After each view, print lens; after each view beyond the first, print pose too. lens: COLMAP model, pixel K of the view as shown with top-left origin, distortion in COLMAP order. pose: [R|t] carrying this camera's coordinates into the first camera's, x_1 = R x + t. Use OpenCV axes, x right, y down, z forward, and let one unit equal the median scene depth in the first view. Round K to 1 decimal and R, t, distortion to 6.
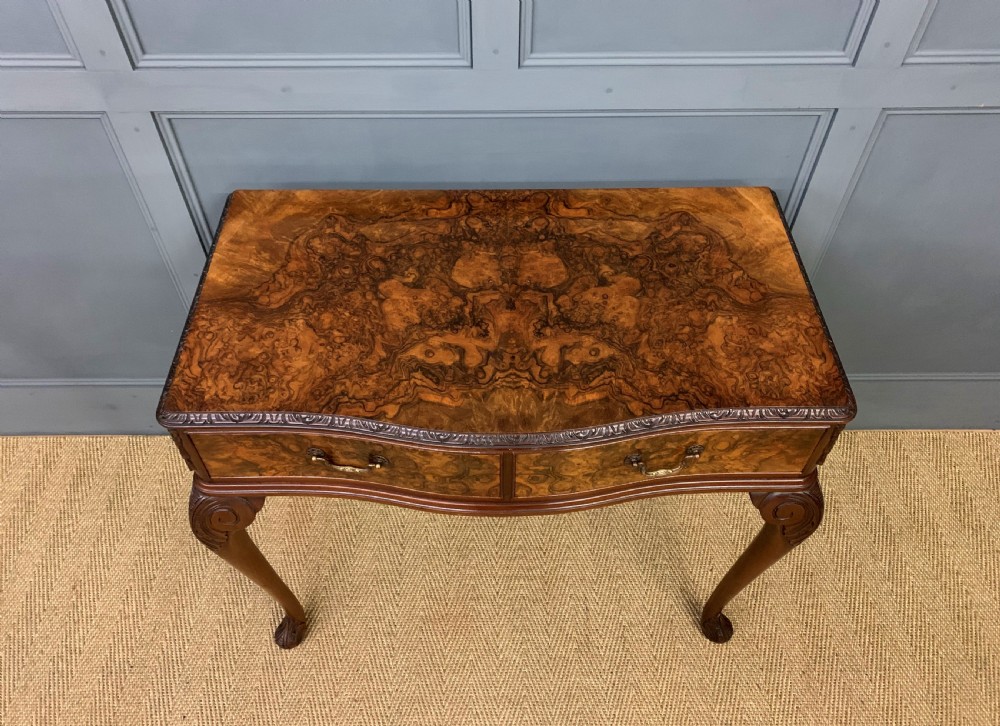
lens RADIAL K [[736.5, 0, 497.9], [0, 736.5, 340.1], [0, 0, 1]] dist [0.021704, -0.005410]
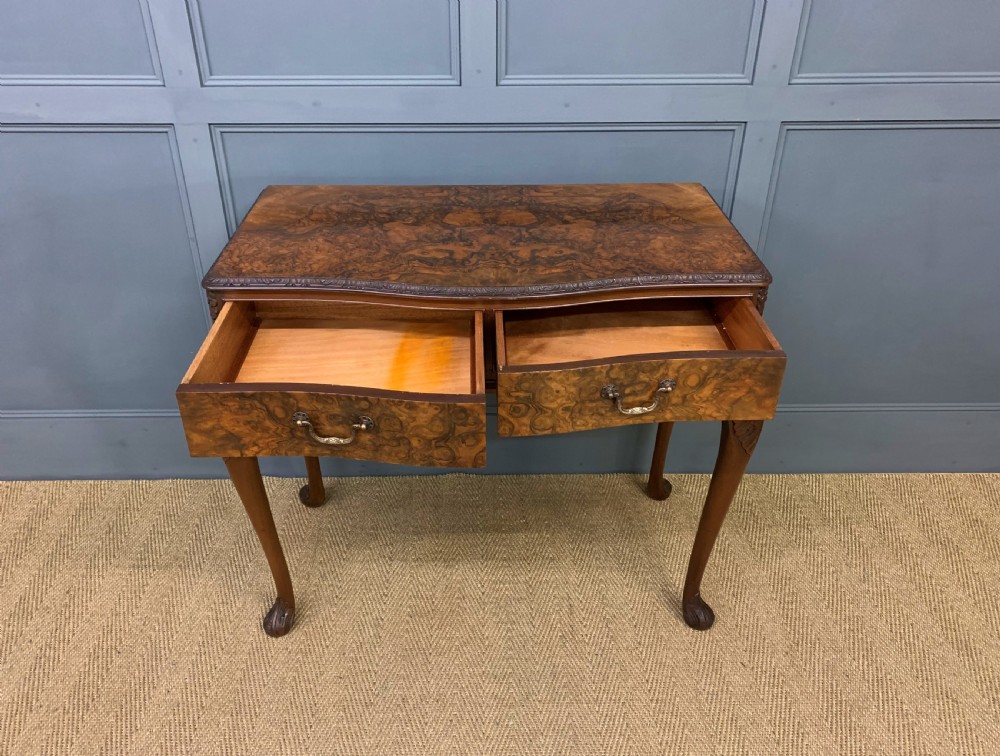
lens RADIAL K [[768.2, 0, 489.5], [0, 768.2, 382.7], [0, 0, 1]] dist [0.017827, 0.003528]
pose [[0.999978, -0.004964, 0.004296, 0.007496], [0.006016, 0.954925, -0.296787, 0.545200], [-0.002629, 0.296806, 0.954934, -0.146619]]
